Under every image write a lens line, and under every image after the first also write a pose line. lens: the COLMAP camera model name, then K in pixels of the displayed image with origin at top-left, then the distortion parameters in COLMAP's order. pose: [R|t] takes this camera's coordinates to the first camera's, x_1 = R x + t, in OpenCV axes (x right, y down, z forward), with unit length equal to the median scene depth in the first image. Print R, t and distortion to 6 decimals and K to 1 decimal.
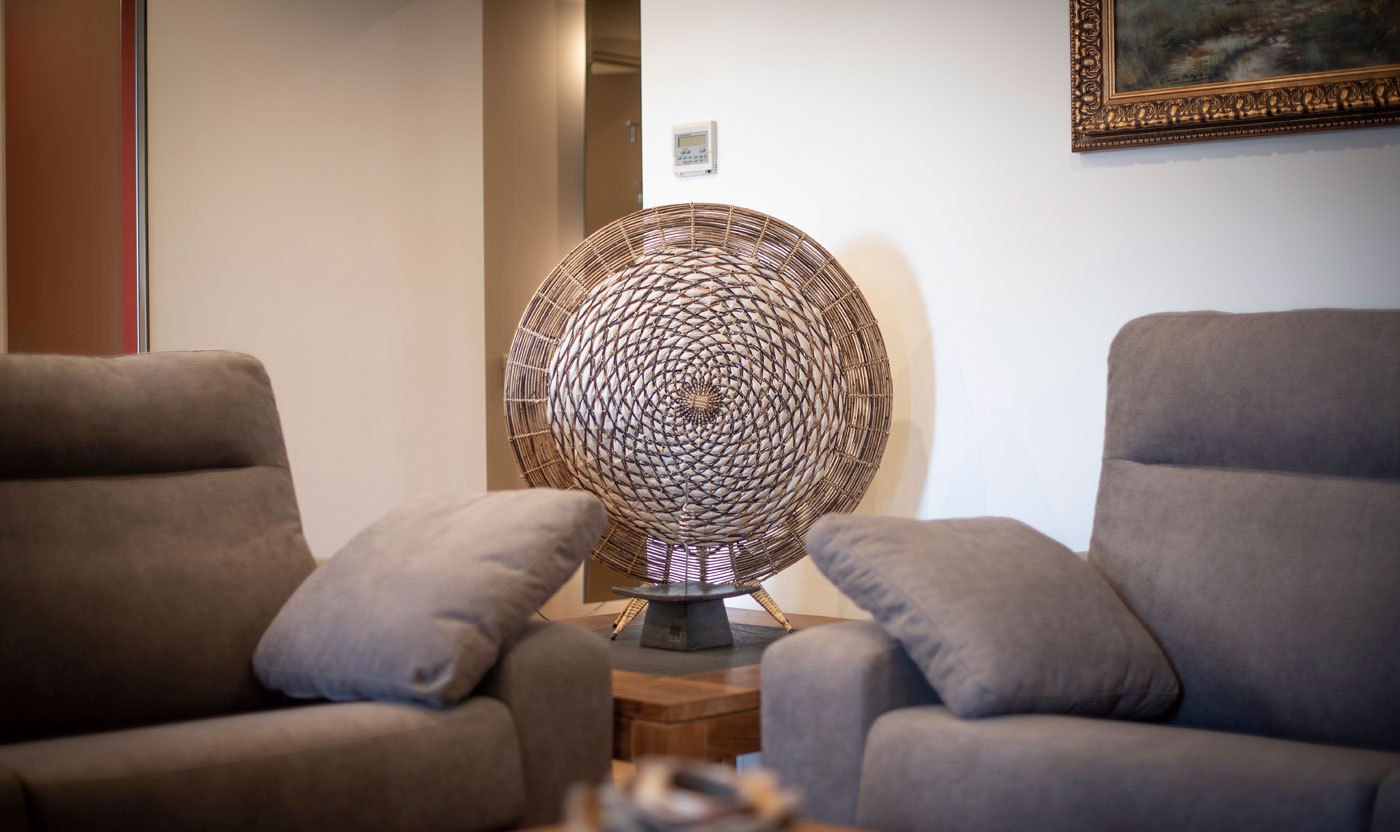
lens RADIAL K [[2058.6, 0, 699.3], [0, 2058.6, 416.3], [0, 0, 1]] dist [-0.196222, 0.000000]
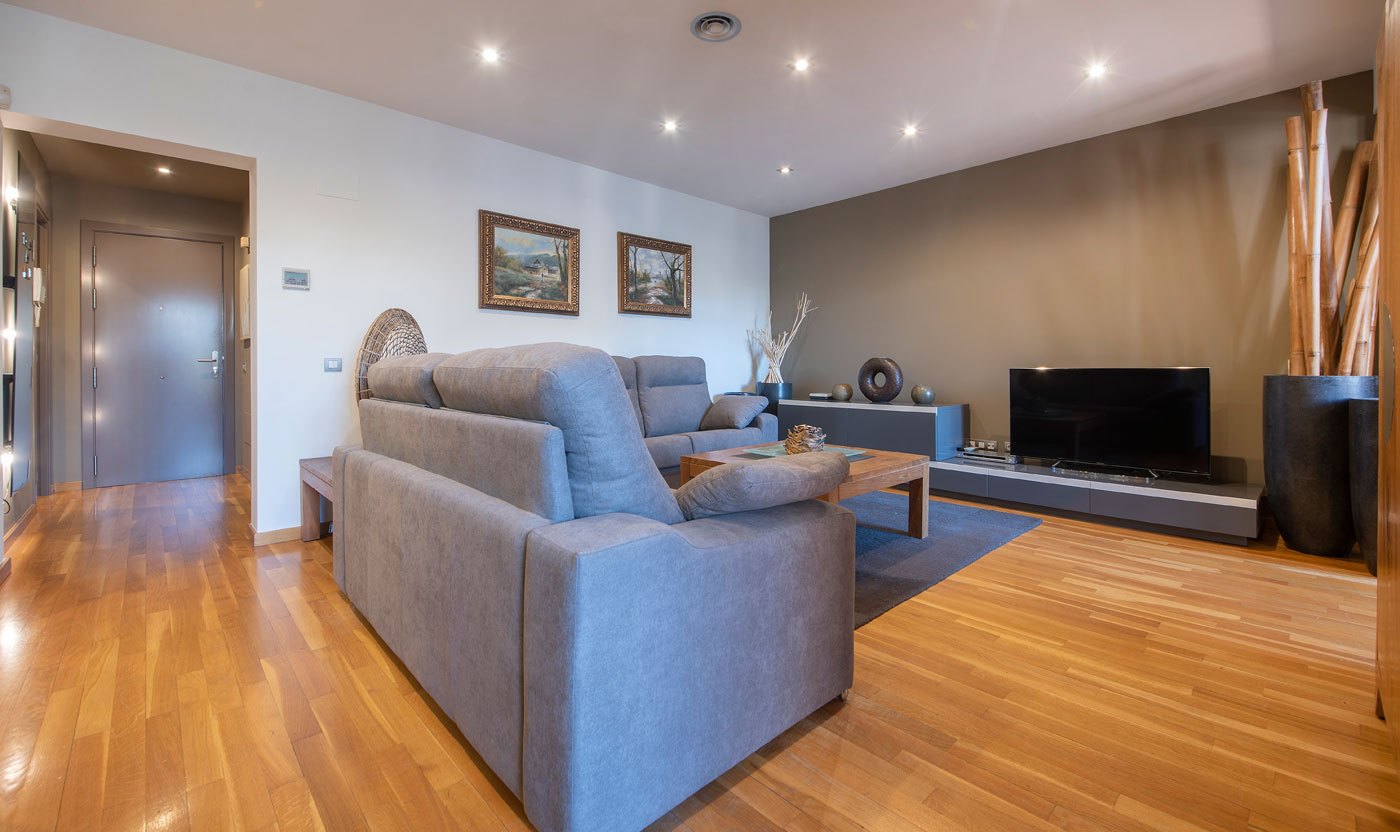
lens RADIAL K [[578.8, 0, 702.5], [0, 578.8, 364.4], [0, 0, 1]] dist [0.013446, -0.000086]
pose [[0.000299, 0.016925, 0.999857, -0.887616], [0.023253, 0.999586, -0.016927, -0.001254], [-0.999730, 0.023255, -0.000094, 0.619955]]
